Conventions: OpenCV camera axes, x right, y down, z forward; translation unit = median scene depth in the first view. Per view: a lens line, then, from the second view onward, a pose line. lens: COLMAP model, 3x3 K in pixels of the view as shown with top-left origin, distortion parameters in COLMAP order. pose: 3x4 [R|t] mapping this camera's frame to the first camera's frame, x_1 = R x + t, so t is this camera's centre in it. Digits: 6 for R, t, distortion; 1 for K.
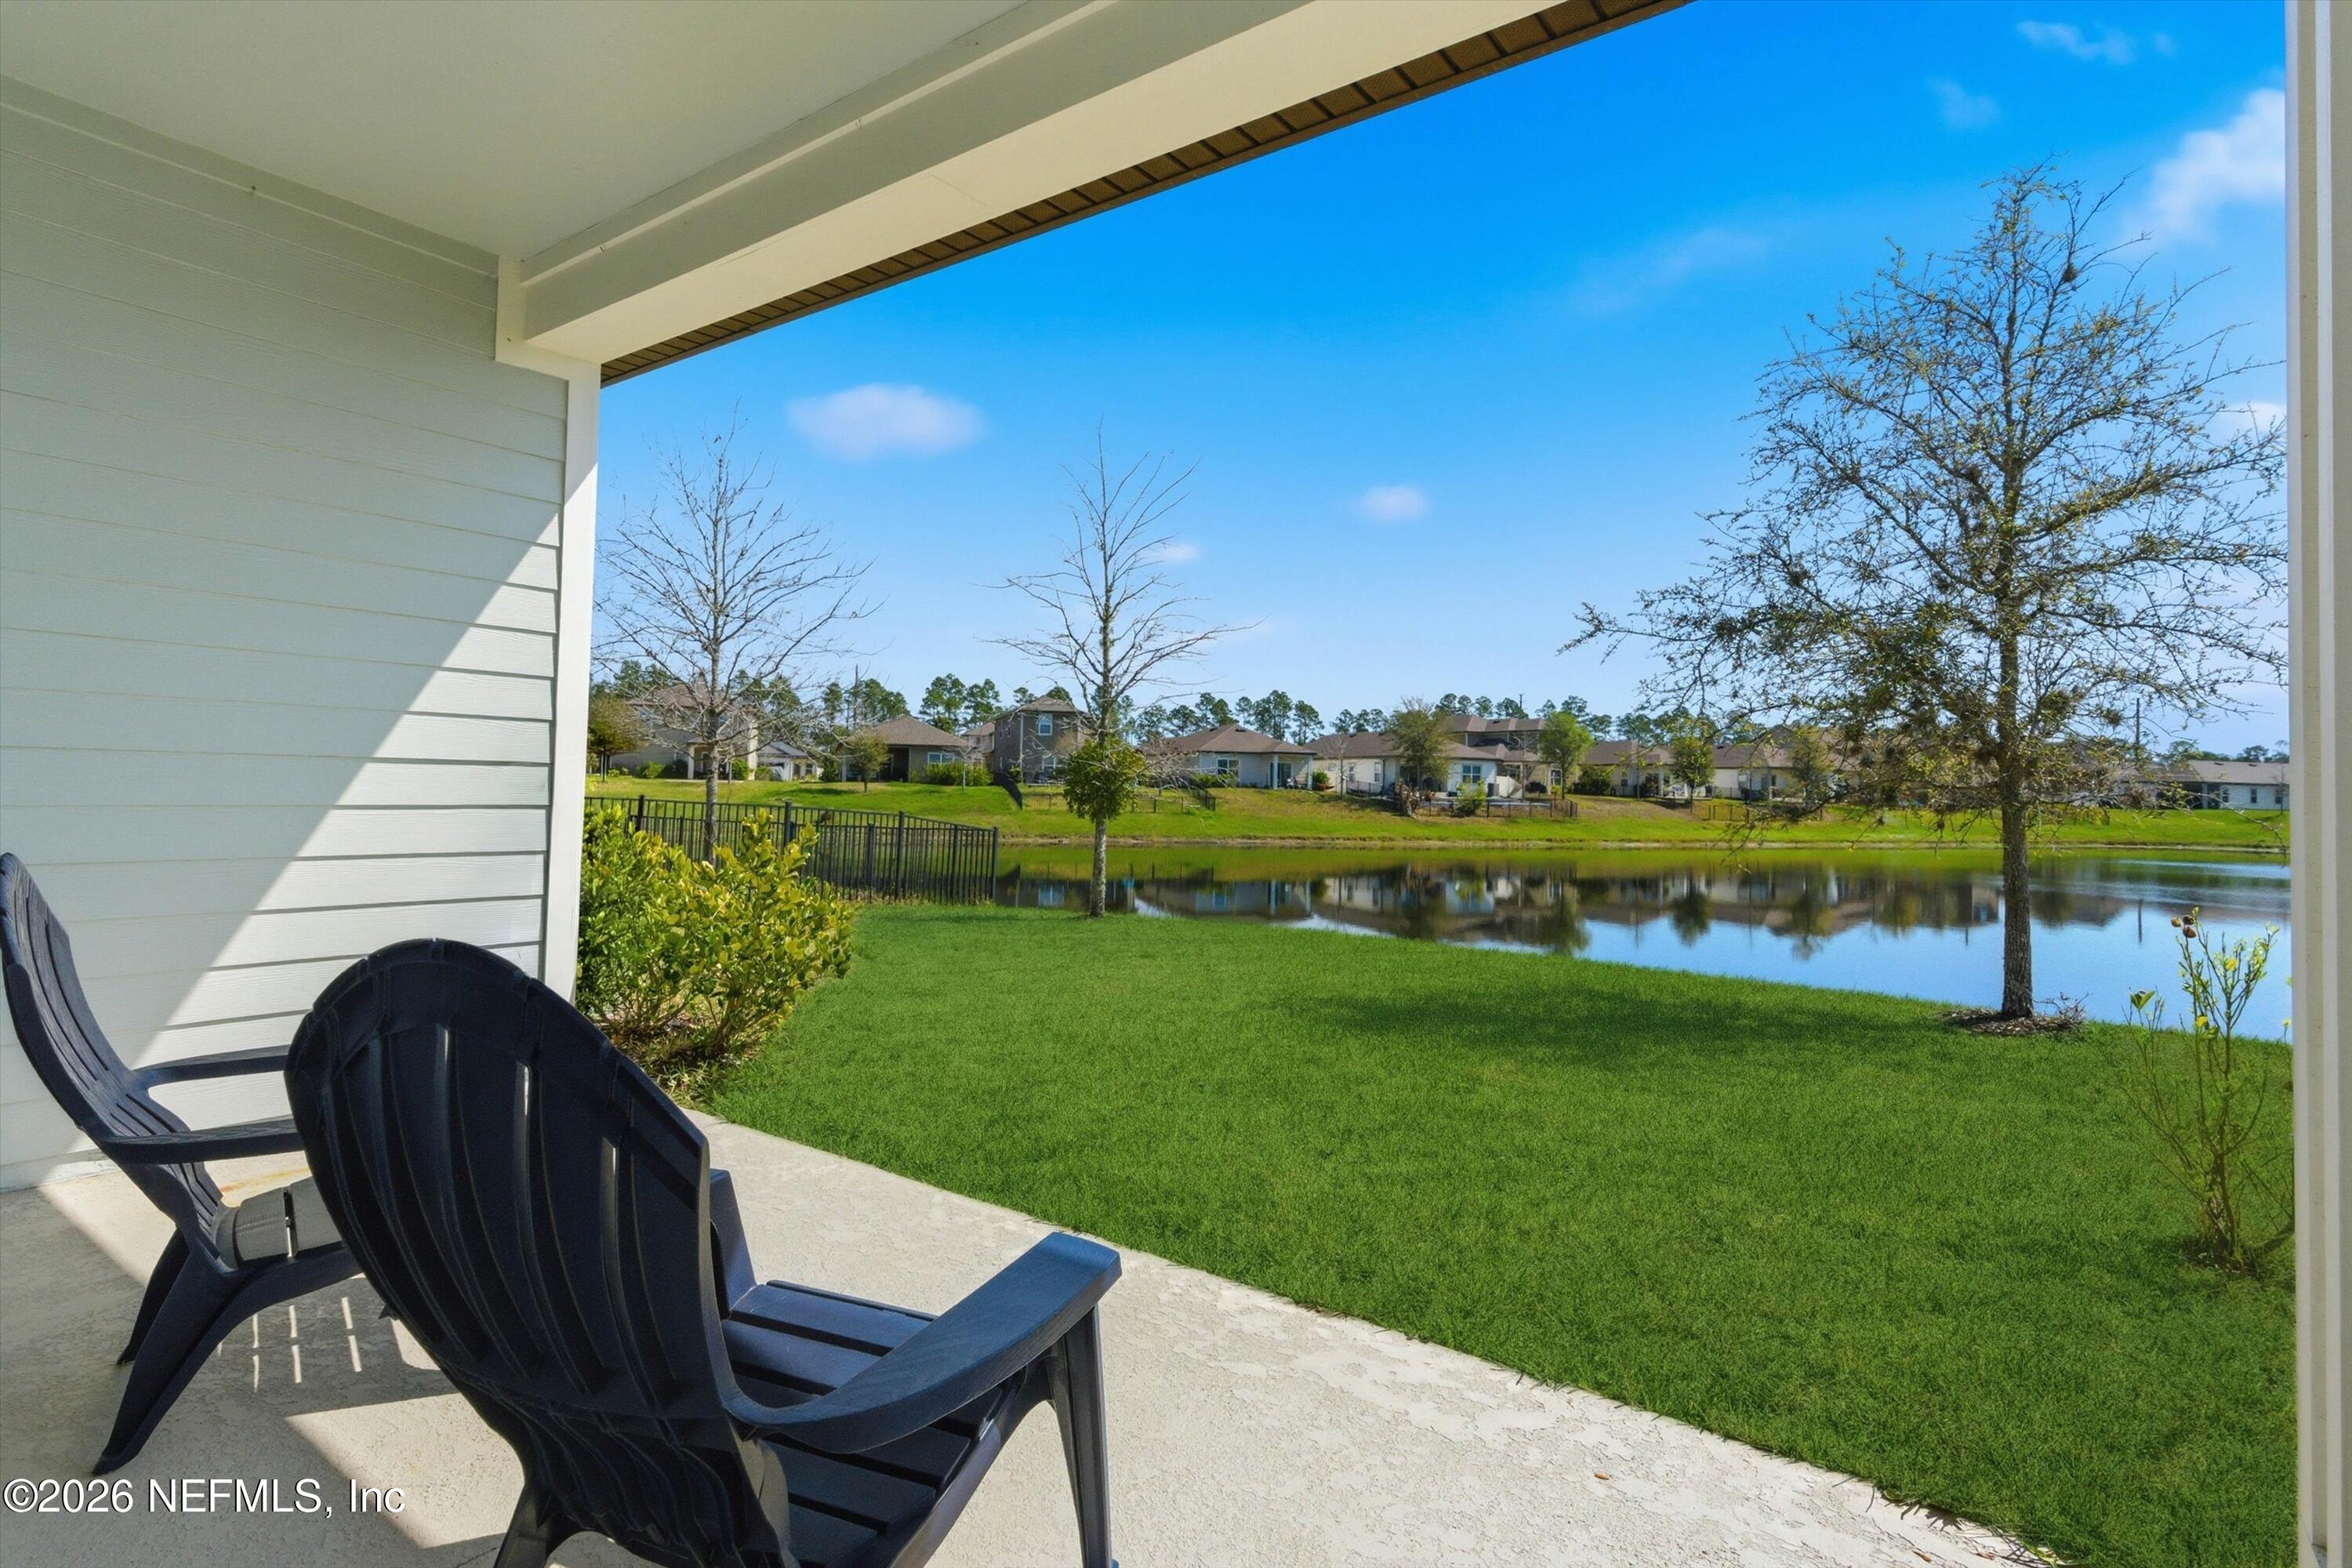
lens RADIAL K [[1168.4, 0, 1128.6], [0, 1168.4, 779.4], [0, 0, 1]] dist [-0.000889, 0.000012]
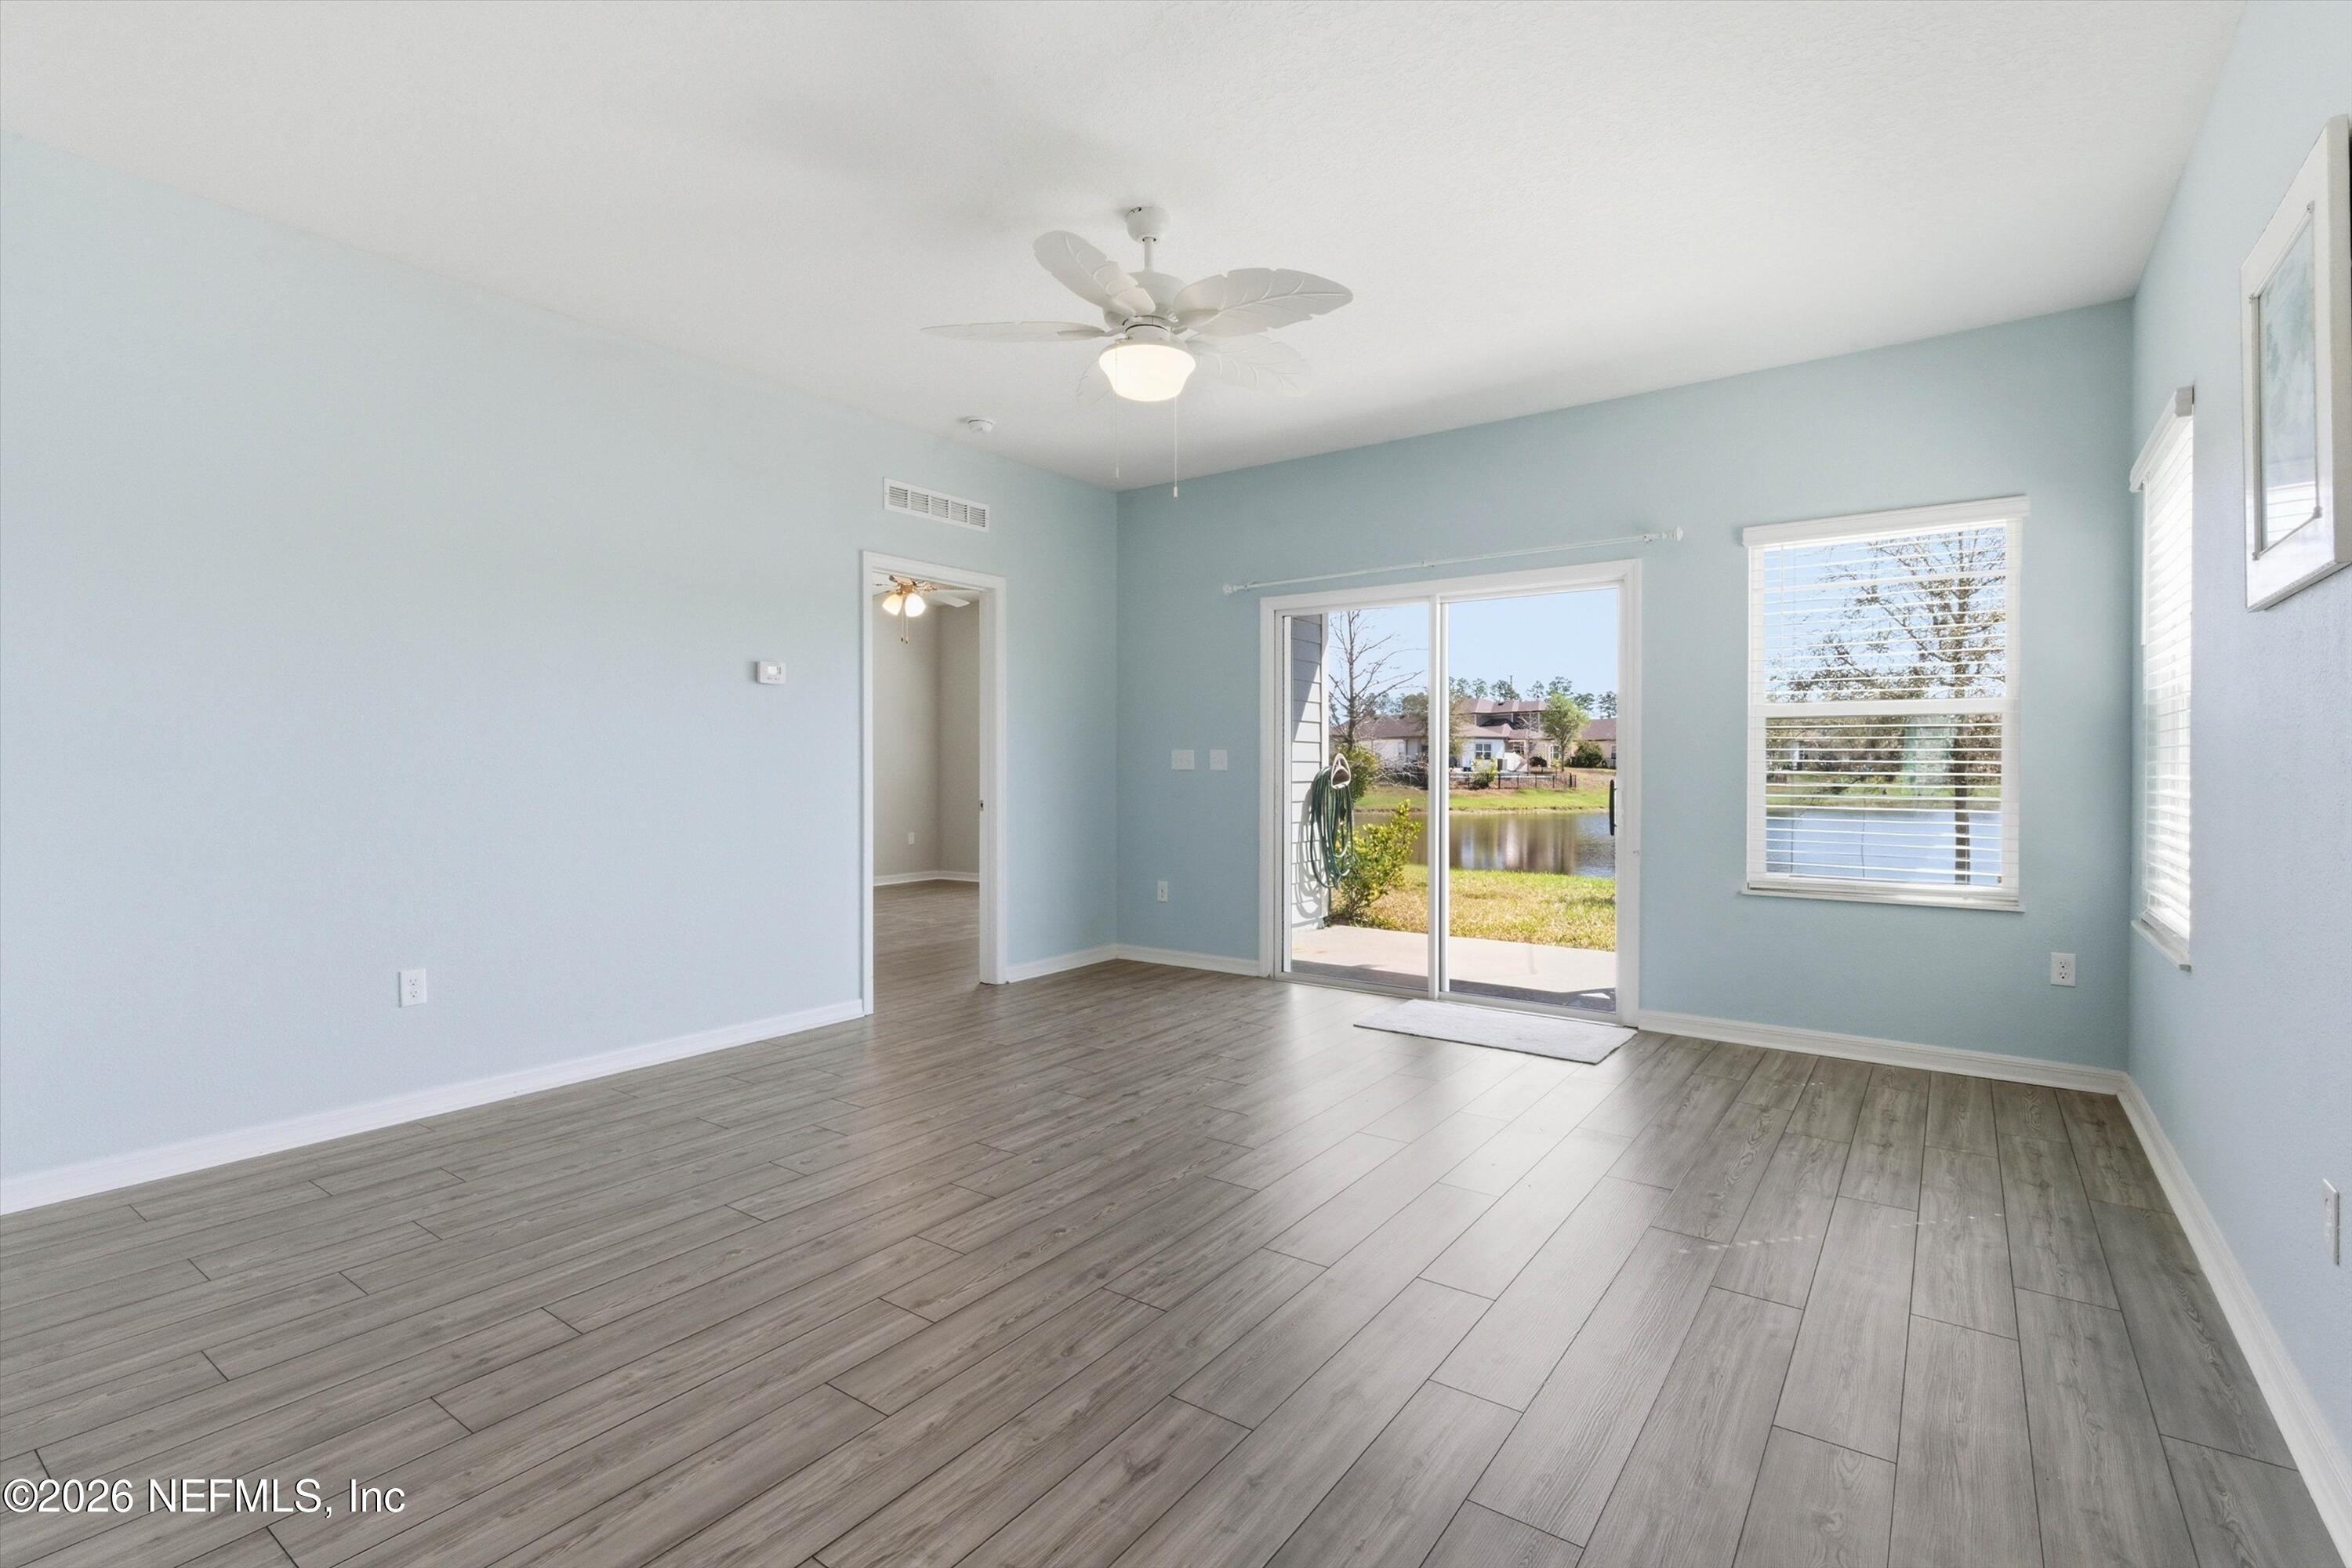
lens RADIAL K [[1086.4, 0, 1183.6], [0, 1086.4, 772.3], [0, 0, 1]] dist [0.000162, -0.000285]
pose [[0.999284, -0.017596, 0.033497, -0.031830], [0.017179, 0.999772, 0.012710, -0.002377], [-0.033713, -0.012126, 0.999358, -0.040089]]
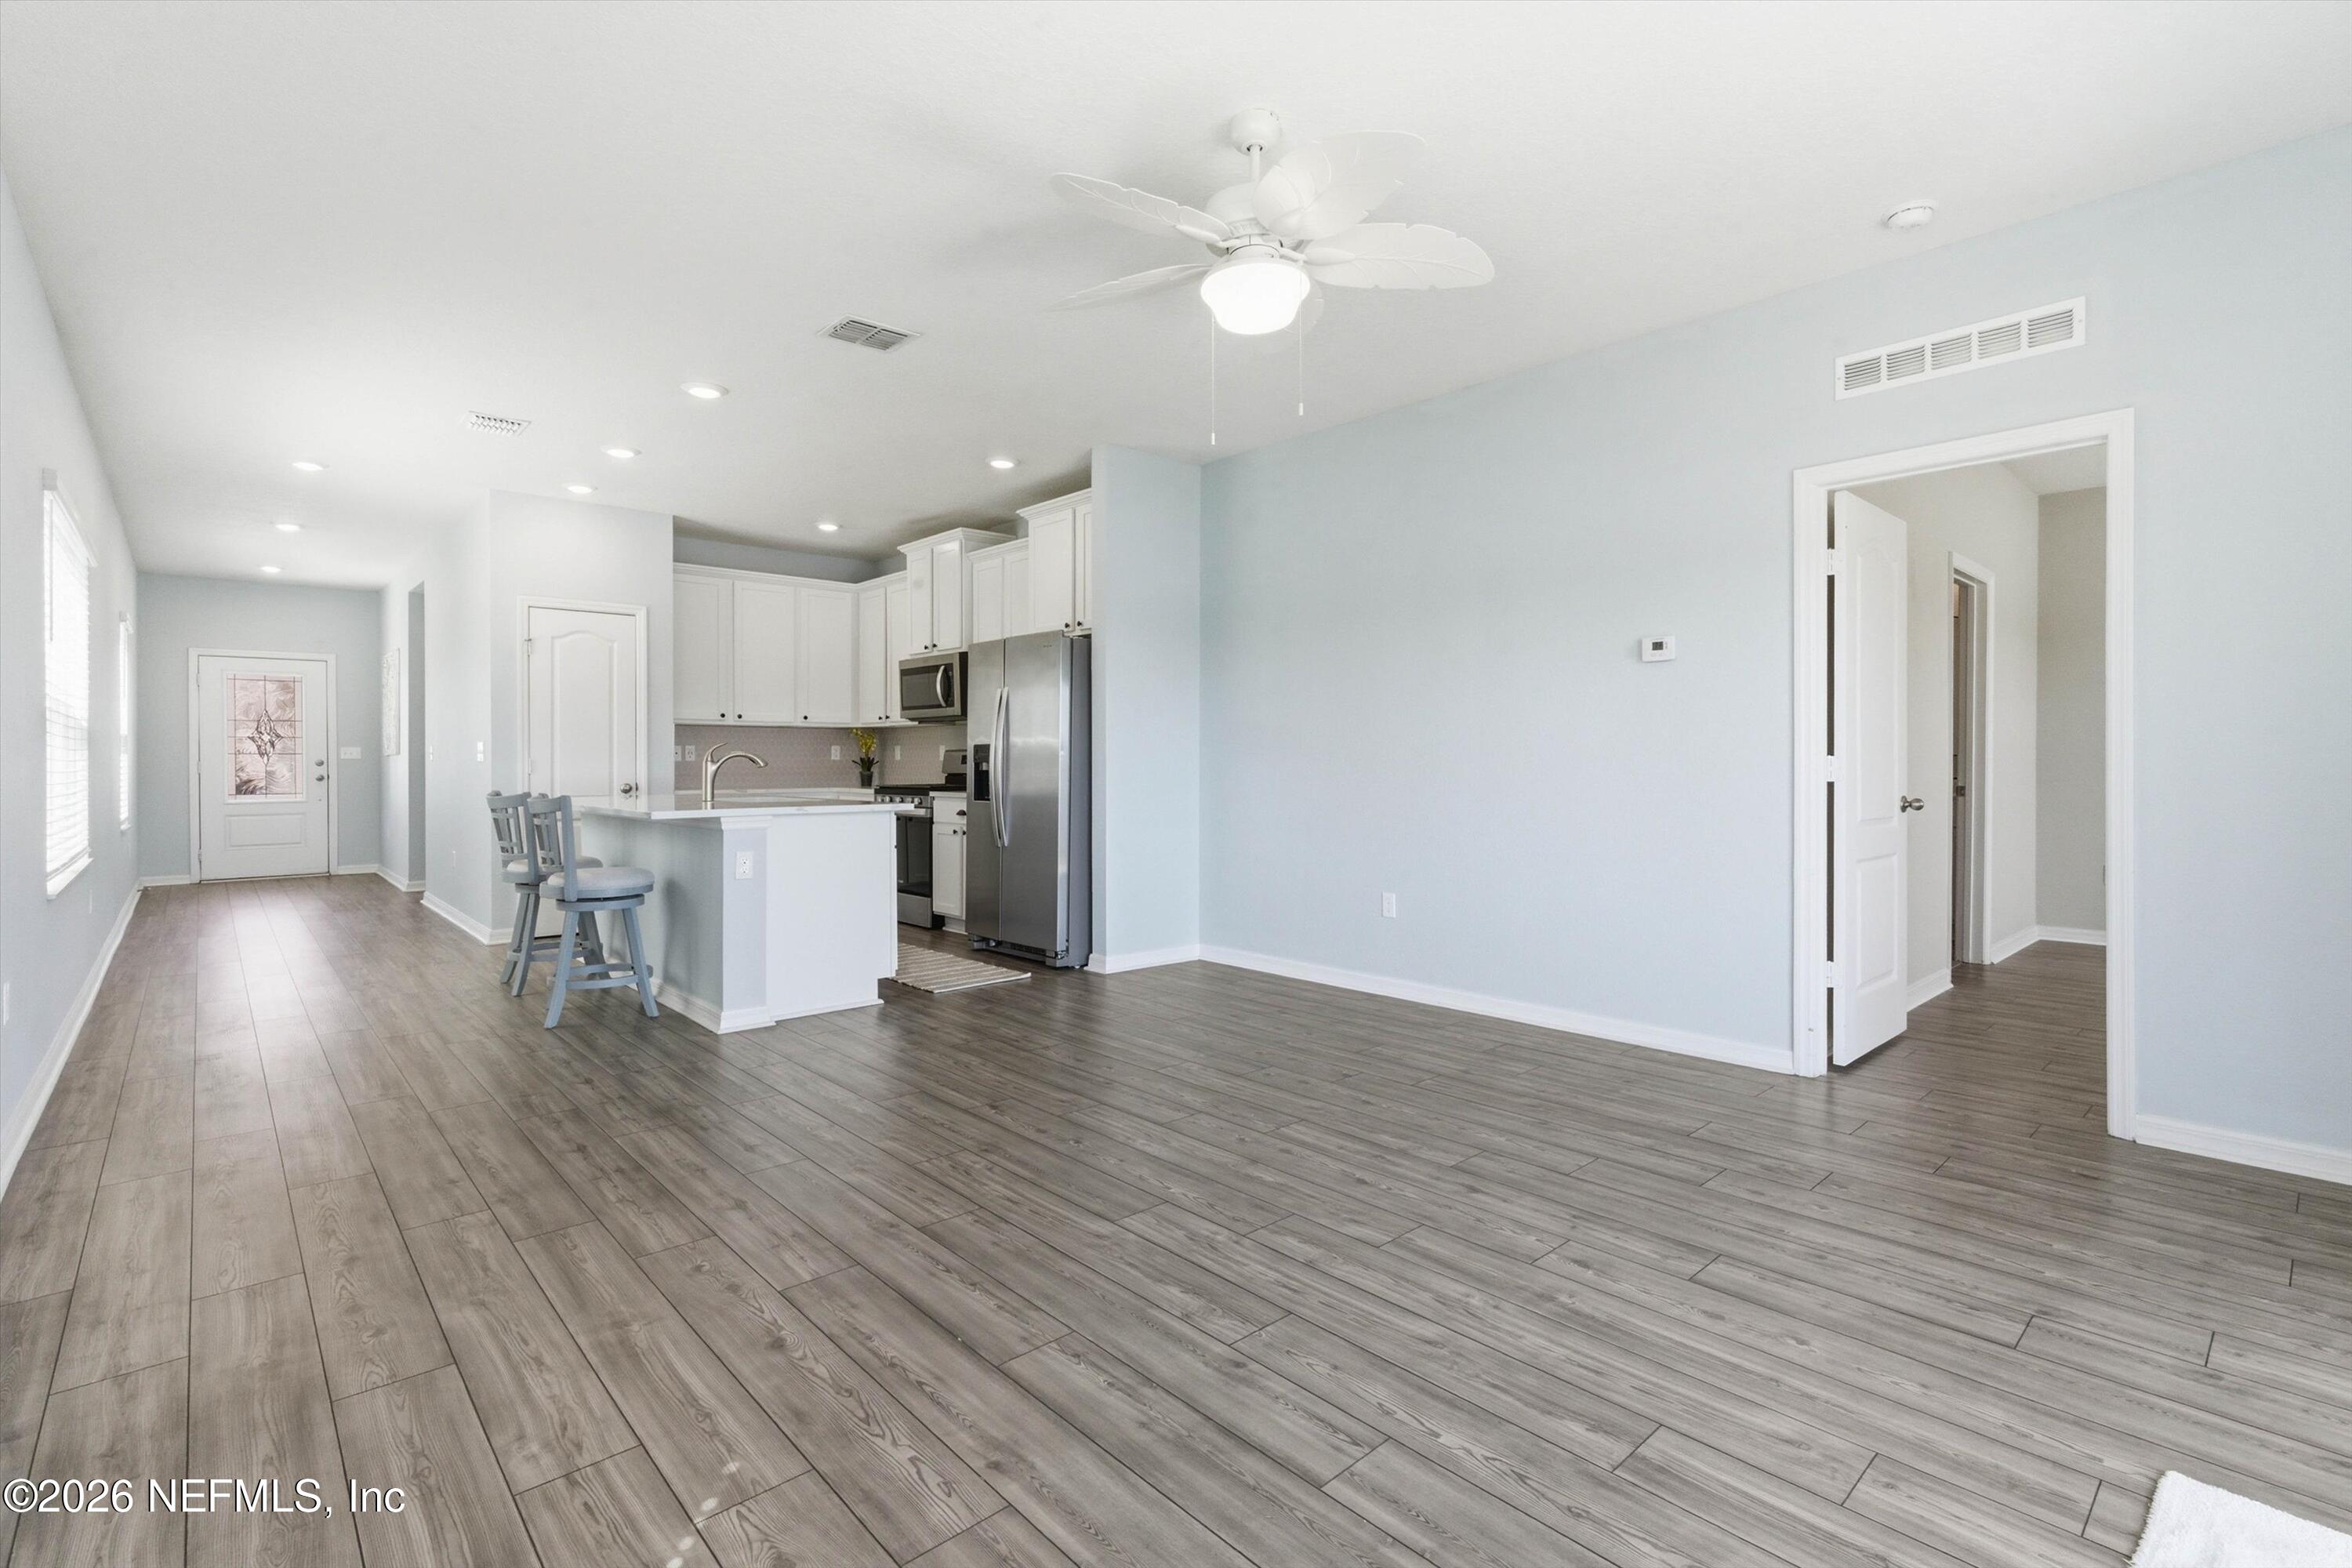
lens RADIAL K [[1086.4, 0, 1183.6], [0, 1086.4, 772.3], [0, 0, 1]] dist [0.000162, -0.000285]
pose [[-0.183216, -0.010488, -0.983017, 0.047681], [0.003183, 0.999932, -0.011262, 0.001074], [0.983068, -0.005193, -0.183170, 0.060229]]
